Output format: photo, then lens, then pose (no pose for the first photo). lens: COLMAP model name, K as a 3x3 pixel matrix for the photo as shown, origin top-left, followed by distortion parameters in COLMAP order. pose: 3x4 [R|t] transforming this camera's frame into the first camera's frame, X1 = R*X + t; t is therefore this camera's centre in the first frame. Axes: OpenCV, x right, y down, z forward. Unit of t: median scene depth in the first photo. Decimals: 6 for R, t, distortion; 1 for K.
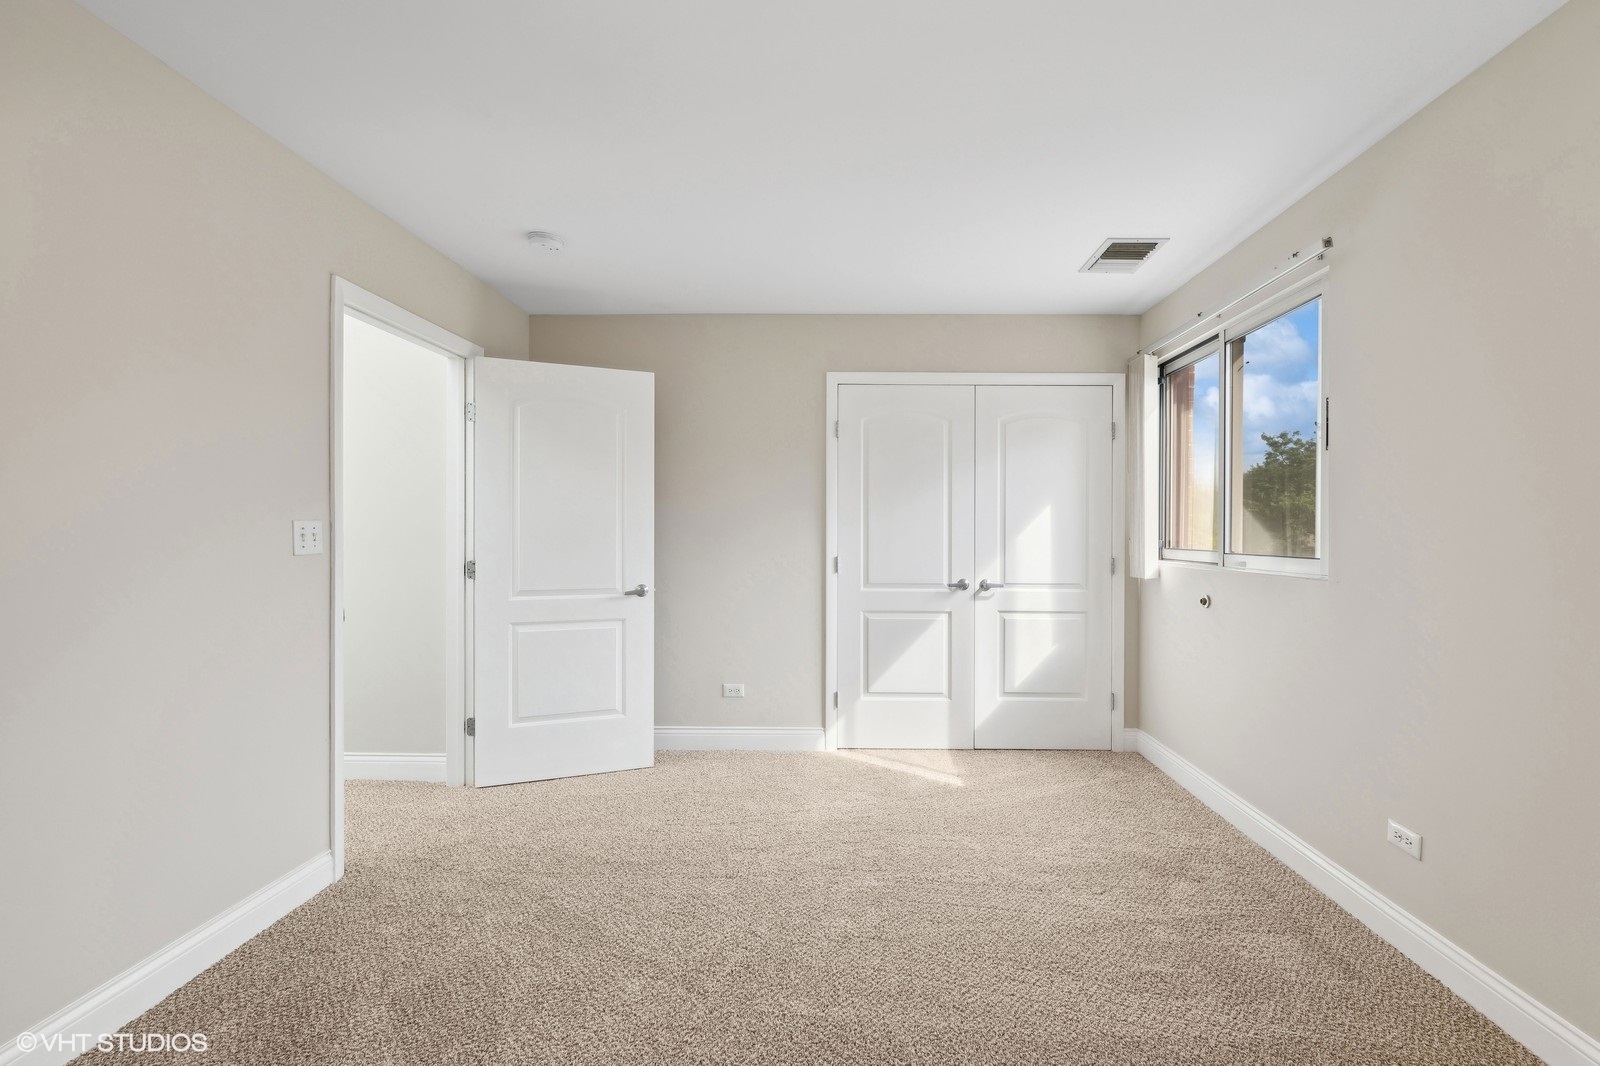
lens RADIAL K [[658.7, 0, 802.9], [0, 658.7, 537.5], [0, 0, 1]] dist [0.002081, 0.000104]
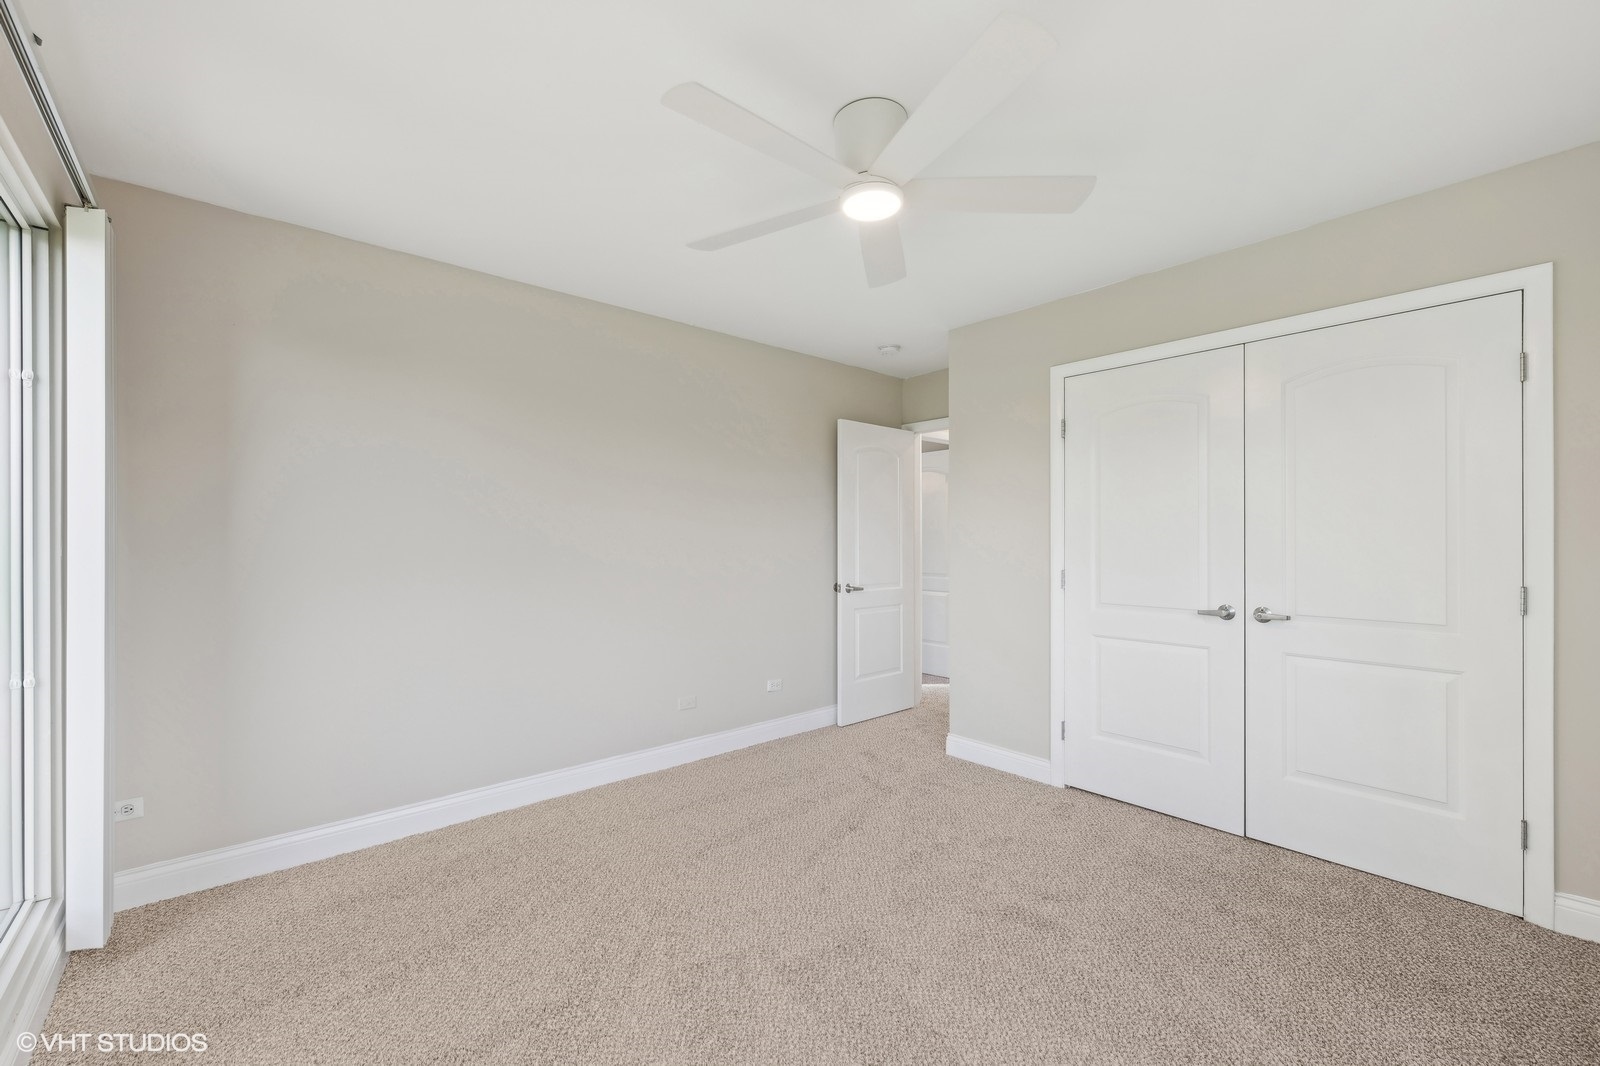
lens RADIAL K [[658.7, 0, 804.6], [0, 658.7, 538.6], [0, 0, 1]] dist [0.002081, 0.000104]
pose [[0.657860, -0.009742, -0.753077, 0.492855], [-0.002548, 0.999882, -0.015161, 0.000769], [0.753136, 0.011892, 0.657757, 0.144323]]
